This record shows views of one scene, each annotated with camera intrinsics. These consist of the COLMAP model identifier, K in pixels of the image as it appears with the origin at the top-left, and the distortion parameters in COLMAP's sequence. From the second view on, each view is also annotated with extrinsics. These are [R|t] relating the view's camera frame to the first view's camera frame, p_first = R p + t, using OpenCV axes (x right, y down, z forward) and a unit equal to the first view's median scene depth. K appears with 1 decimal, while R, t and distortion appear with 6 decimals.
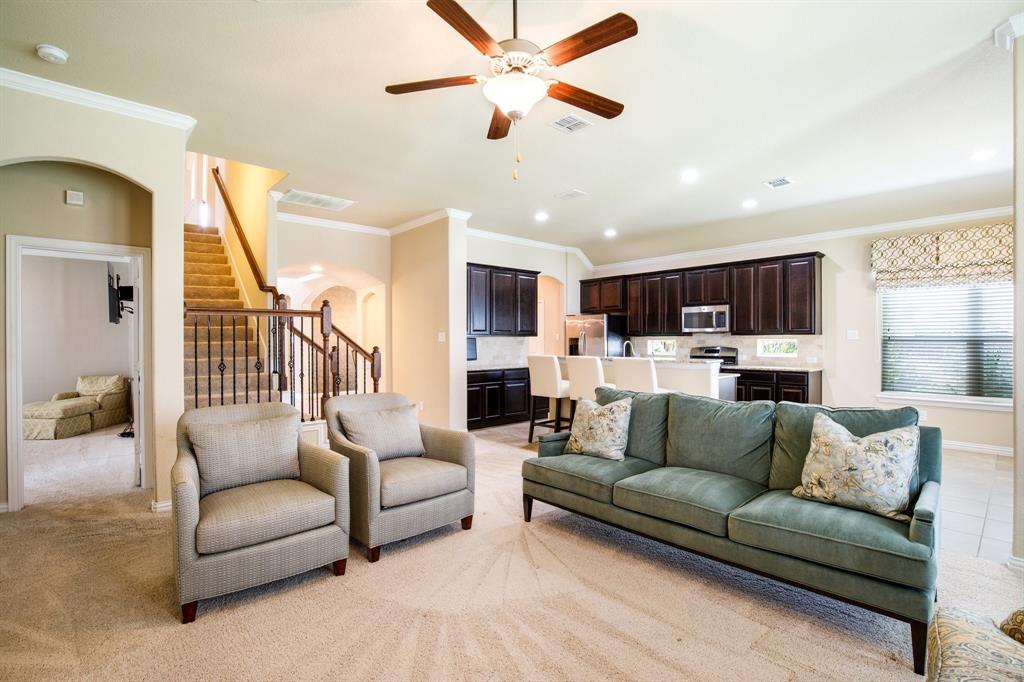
lens RADIAL K [[478.4, 0, 506.7], [0, 478.4, 342.8], [0, 0, 1]] dist [-0.015224, 0.000745]
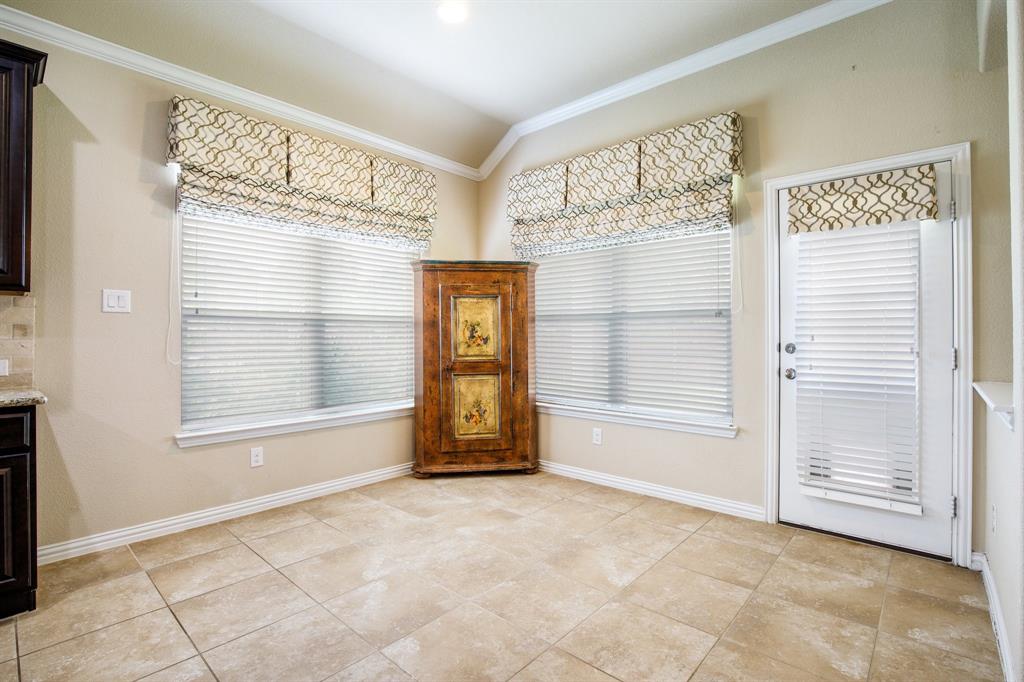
lens RADIAL K [[478.4, 0, 508.7], [0, 478.4, 334.1], [0, 0, 1]] dist [-0.015224, 0.000745]
pose [[-0.097495, 0.009622, 0.995189, 0.246780], [0.003750, 0.999950, -0.009301, 0.015302], [-0.995229, 0.002825, -0.097527, 0.611227]]
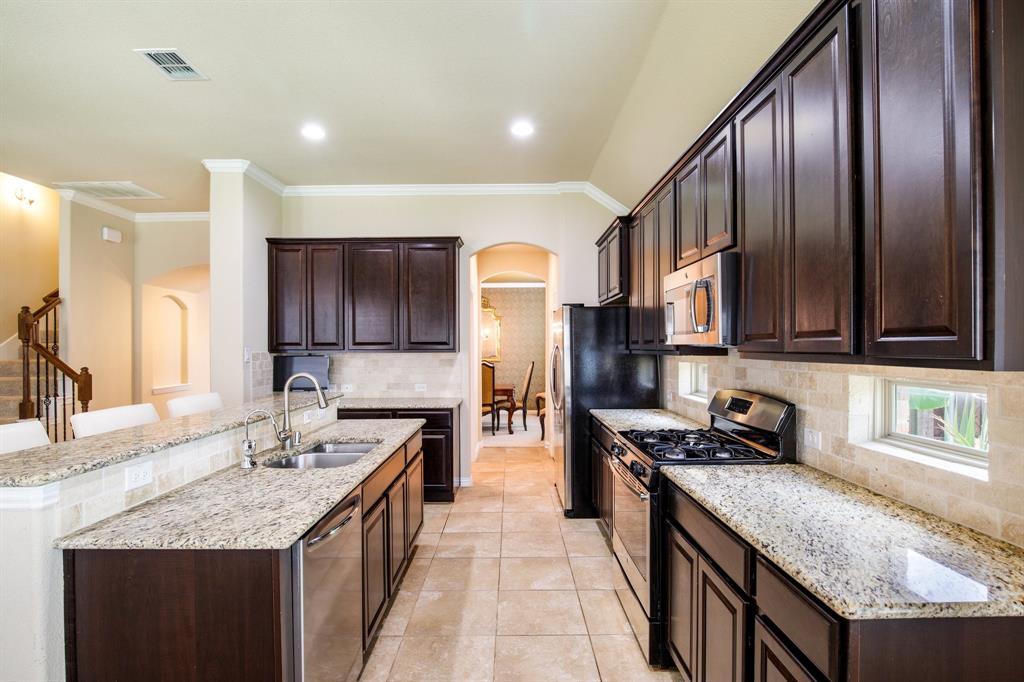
lens RADIAL K [[491.8, 0, 510.2], [0, 491.8, 347.5], [0, 0, 1]] dist [-0.012760, -0.000036]
pose [[0.747316, 0.001809, -0.664466, 0.565309], [-0.001741, 0.999998, 0.000764, -0.022080], [0.664467, 0.000586, 0.747318, 0.690954]]
